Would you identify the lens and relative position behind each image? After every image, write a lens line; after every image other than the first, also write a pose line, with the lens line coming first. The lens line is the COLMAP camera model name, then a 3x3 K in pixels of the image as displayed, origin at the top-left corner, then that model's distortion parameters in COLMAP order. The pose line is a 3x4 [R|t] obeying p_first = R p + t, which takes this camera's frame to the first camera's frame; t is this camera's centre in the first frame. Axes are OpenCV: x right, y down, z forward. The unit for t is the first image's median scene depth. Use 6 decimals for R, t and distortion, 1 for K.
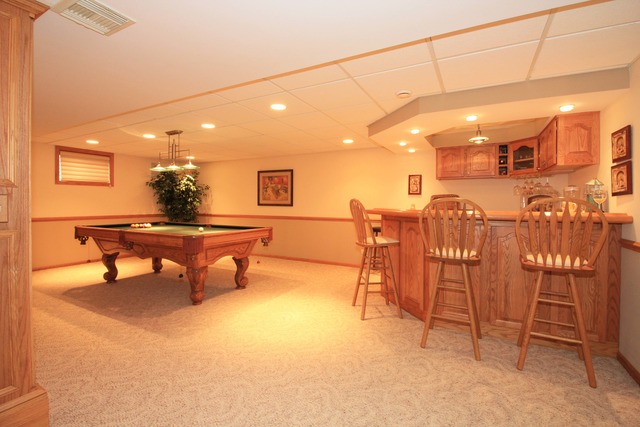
lens RADIAL K [[294.2, 0, 322.4], [0, 294.2, 206.3], [0, 0, 1]] dist [0.000456, -0.013885]
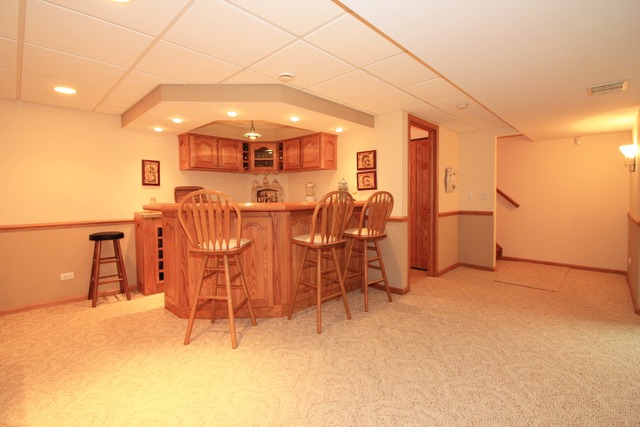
lens RADIAL K [[294.2, 0, 322.4], [0, 294.2, 206.3], [0, 0, 1]] dist [0.000456, -0.013885]
pose [[0.274438, -0.040731, 0.960742, -0.442611], [0.016695, 0.999154, 0.037590, -0.007760], [-0.961460, 0.005723, 0.274886, 0.479069]]
